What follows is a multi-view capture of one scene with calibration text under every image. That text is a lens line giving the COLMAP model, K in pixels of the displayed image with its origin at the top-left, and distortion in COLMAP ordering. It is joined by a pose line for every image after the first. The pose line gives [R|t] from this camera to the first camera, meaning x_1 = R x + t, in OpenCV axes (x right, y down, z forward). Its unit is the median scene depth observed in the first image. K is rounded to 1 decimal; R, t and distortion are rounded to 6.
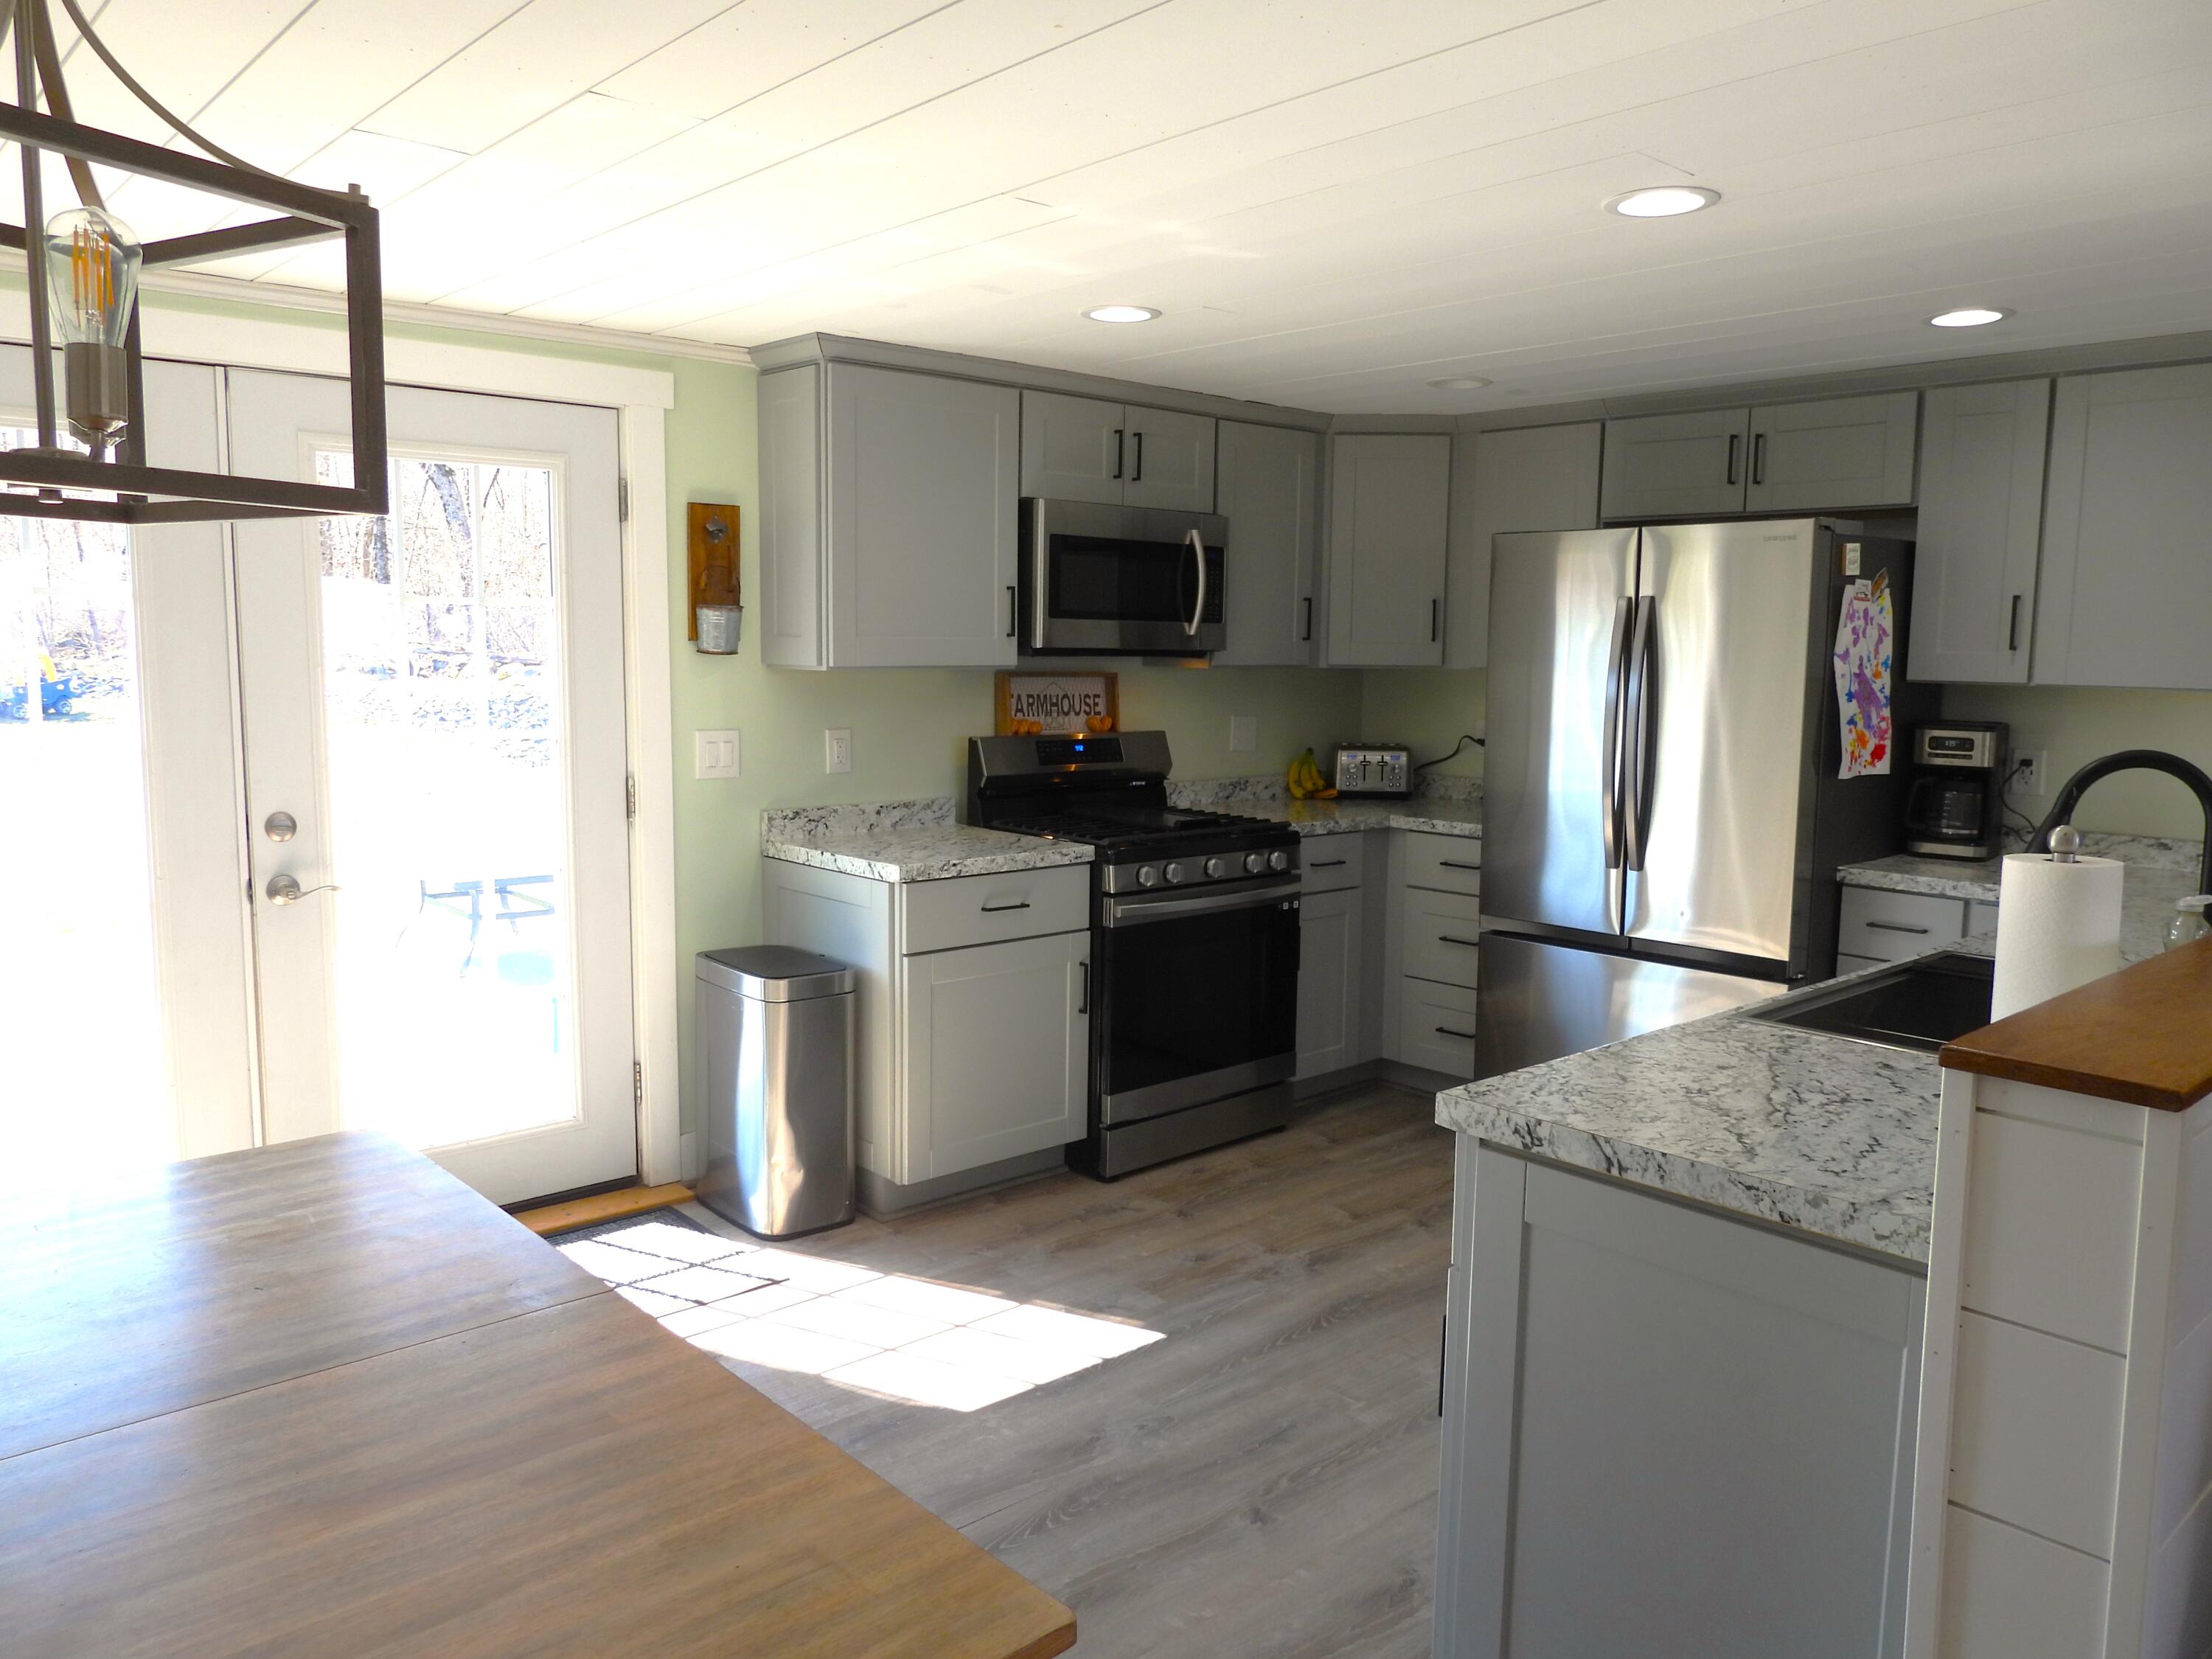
lens RADIAL K [[1586.8, 0, 1106.0], [0, 1586.8, 829.5], [0, 0, 1]] dist [-0.003032, -0.001131]
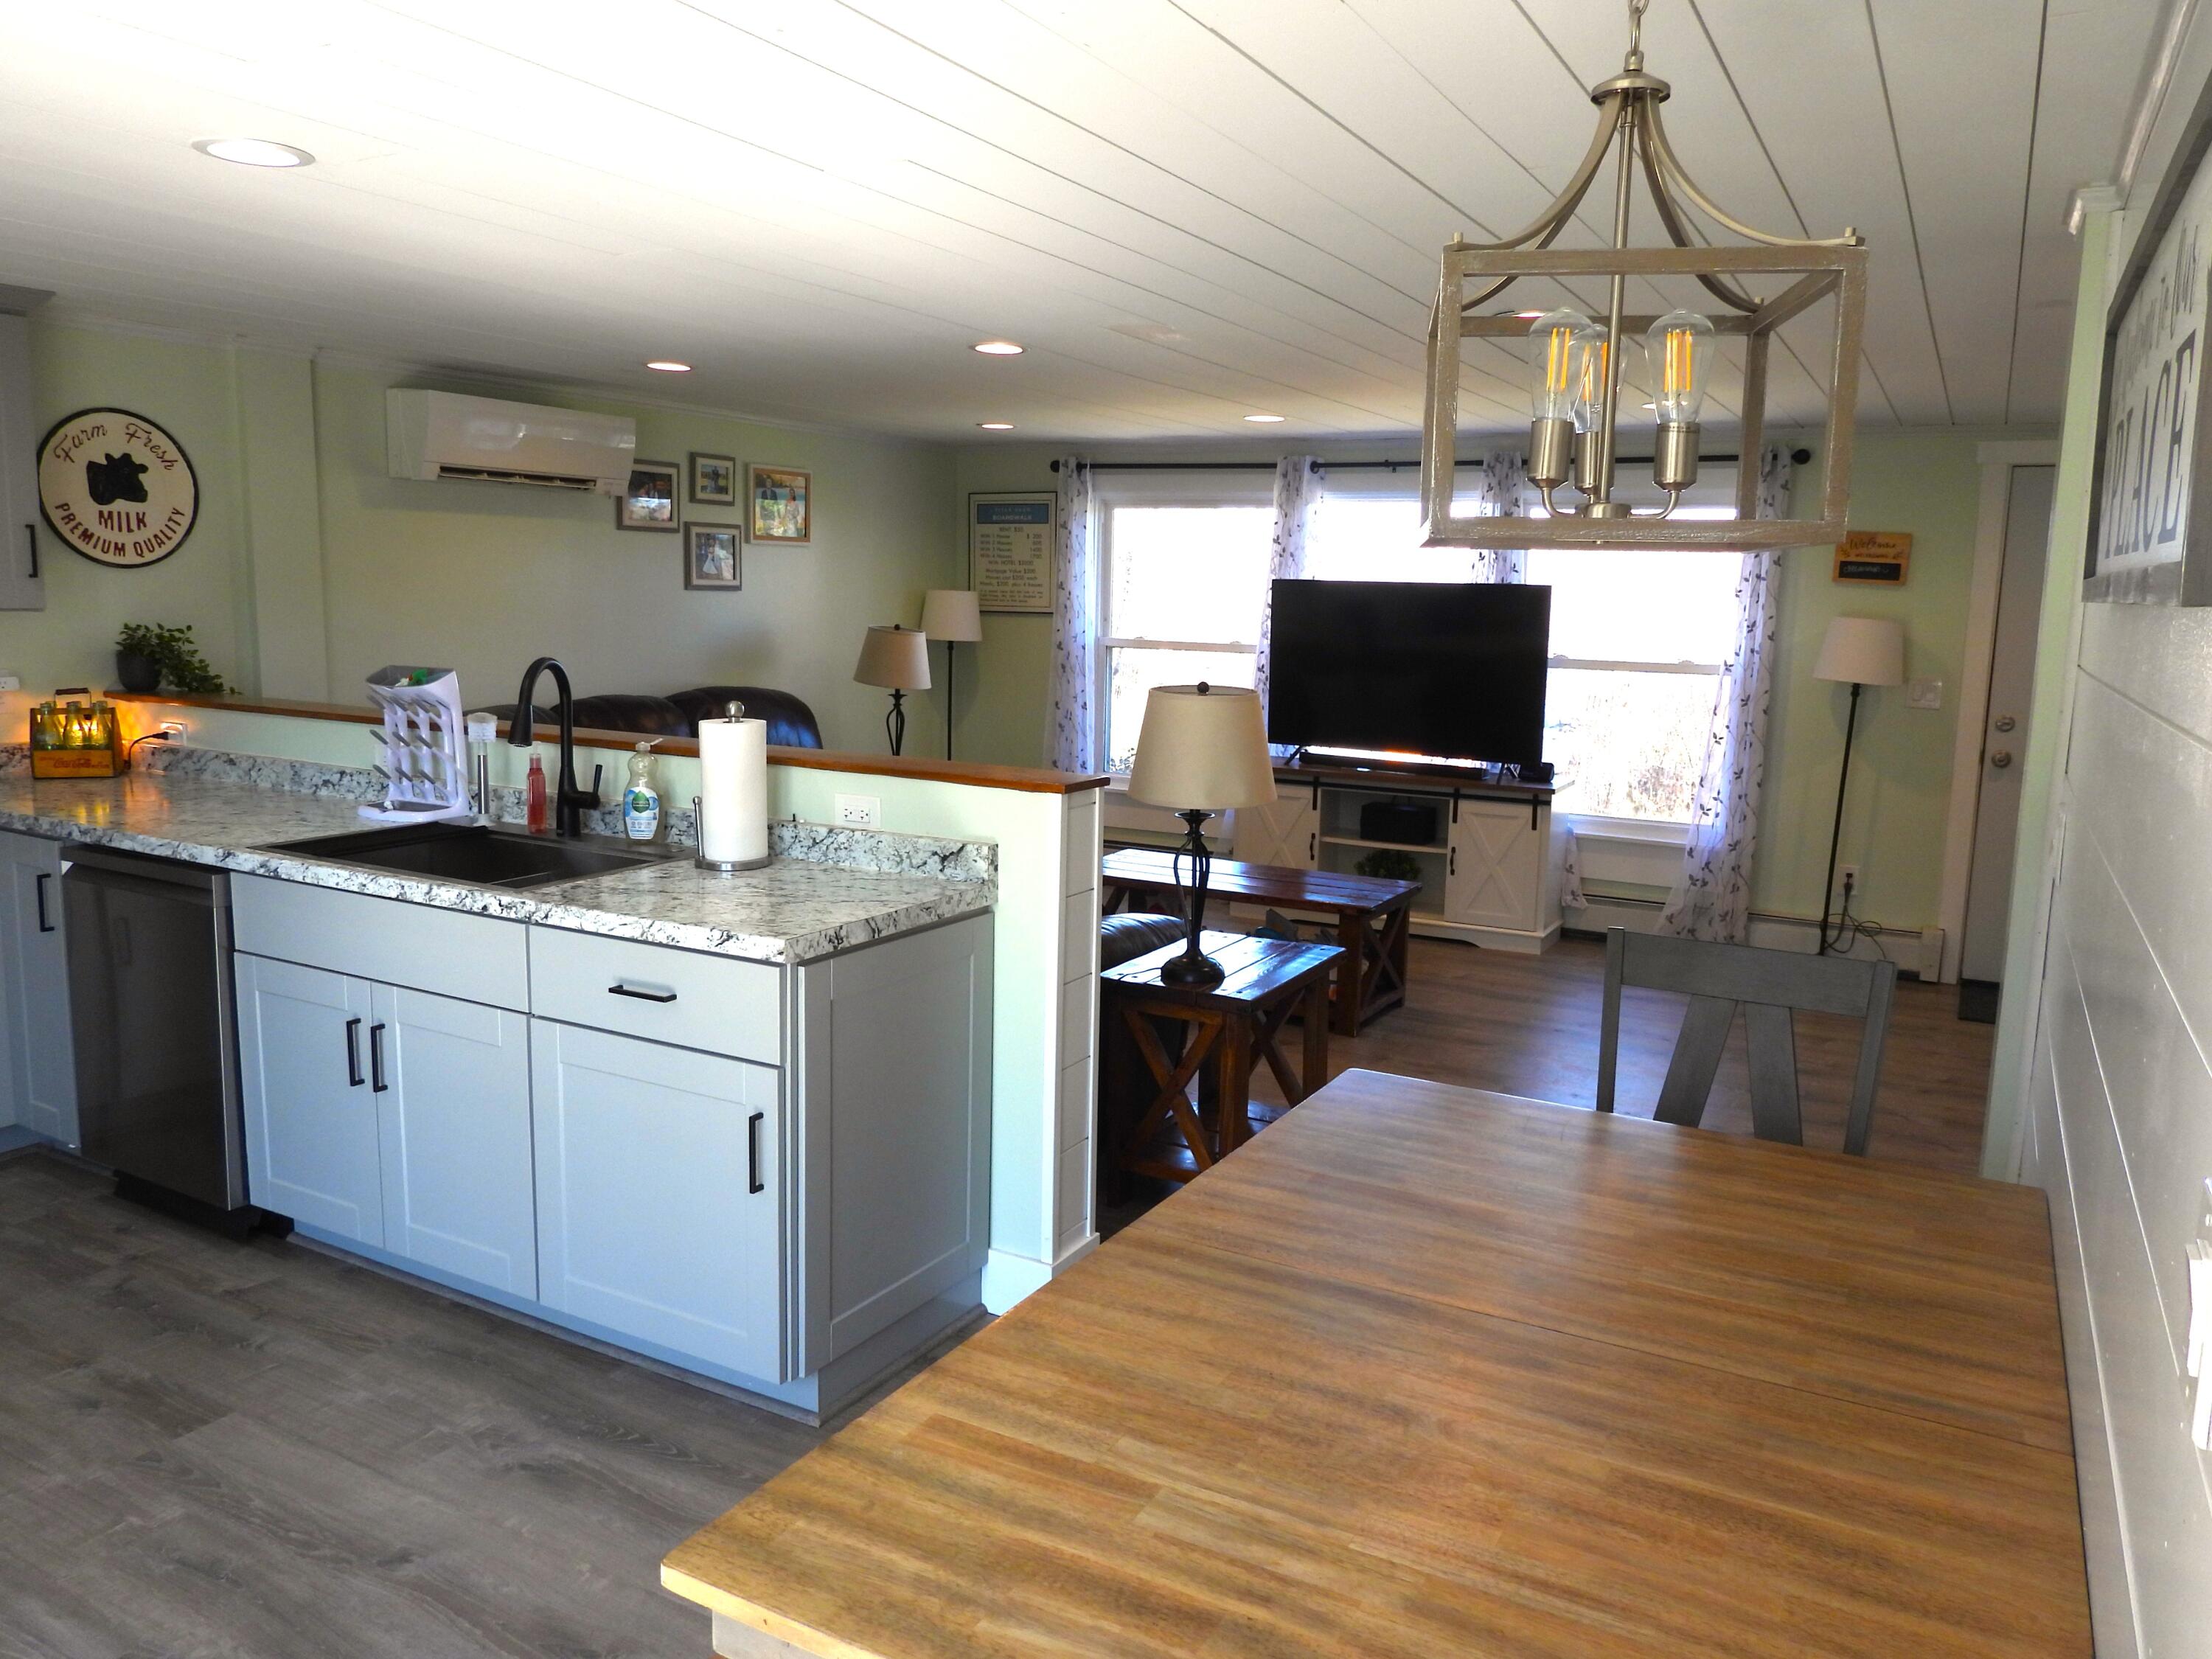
lens RADIAL K [[1586.8, 0, 1106.0], [0, 1586.8, 829.5], [0, 0, 1]] dist [-0.003032, -0.001131]
pose [[-0.332671, -0.162440, 0.928947, -1.168782], [0.077643, 0.976991, 0.198646, -0.180779], [-0.939841, 0.138210, -0.312404, 1.205131]]
